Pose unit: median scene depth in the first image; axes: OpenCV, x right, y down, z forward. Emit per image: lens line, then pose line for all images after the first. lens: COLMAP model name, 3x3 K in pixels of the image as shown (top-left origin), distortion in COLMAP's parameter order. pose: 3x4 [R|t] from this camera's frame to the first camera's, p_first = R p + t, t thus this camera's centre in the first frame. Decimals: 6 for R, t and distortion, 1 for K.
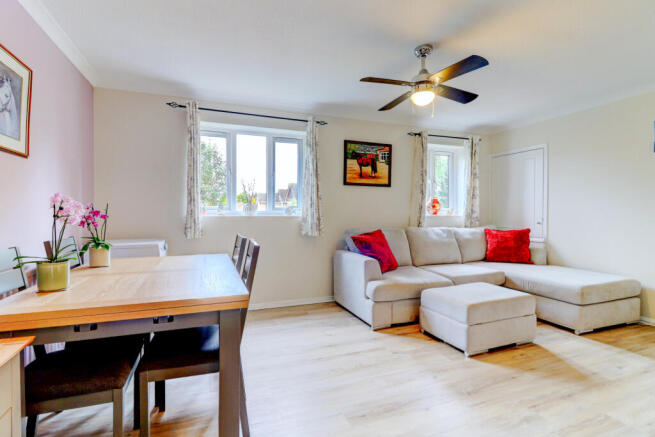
lens RADIAL K [[303.1, 0, 304.3], [0, 303.1, 215.1], [0, 0, 1]] dist [-0.000739, -0.001299]
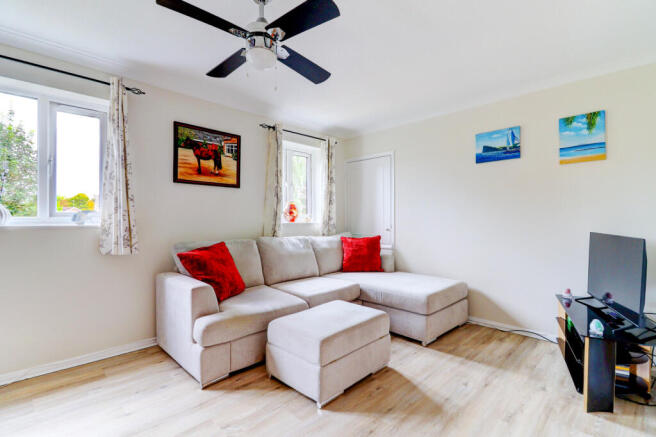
lens RADIAL K [[303.6, 0, 310.8], [0, 303.6, 220.1], [0, 0, 1]] dist [-0.000739, -0.001299]
pose [[0.908792, -0.004262, 0.417228, 0.131230], [0.007492, 0.999953, -0.006104, -0.001309], [-0.417183, 0.008673, 0.908781, 0.204042]]
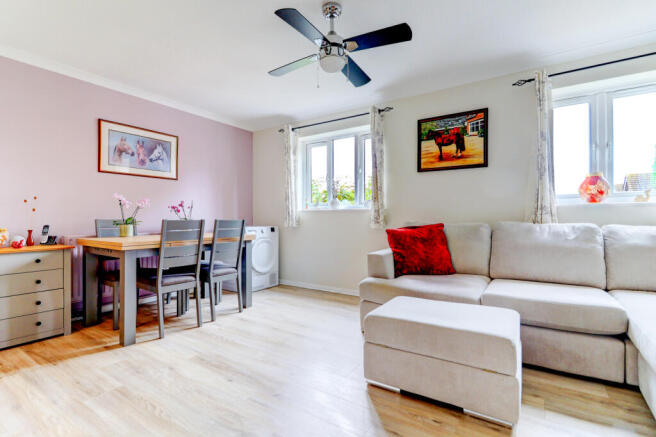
lens RADIAL K [[303.6, 0, 349.8], [0, 303.6, 220.5], [0, 0, 1]] dist [-0.000739, -0.001299]
pose [[0.620321, 0.000269, -0.784348, 0.719050], [-0.004306, 0.999986, -0.003062, 0.043485], [0.784336, 0.005277, 0.620314, 0.324976]]
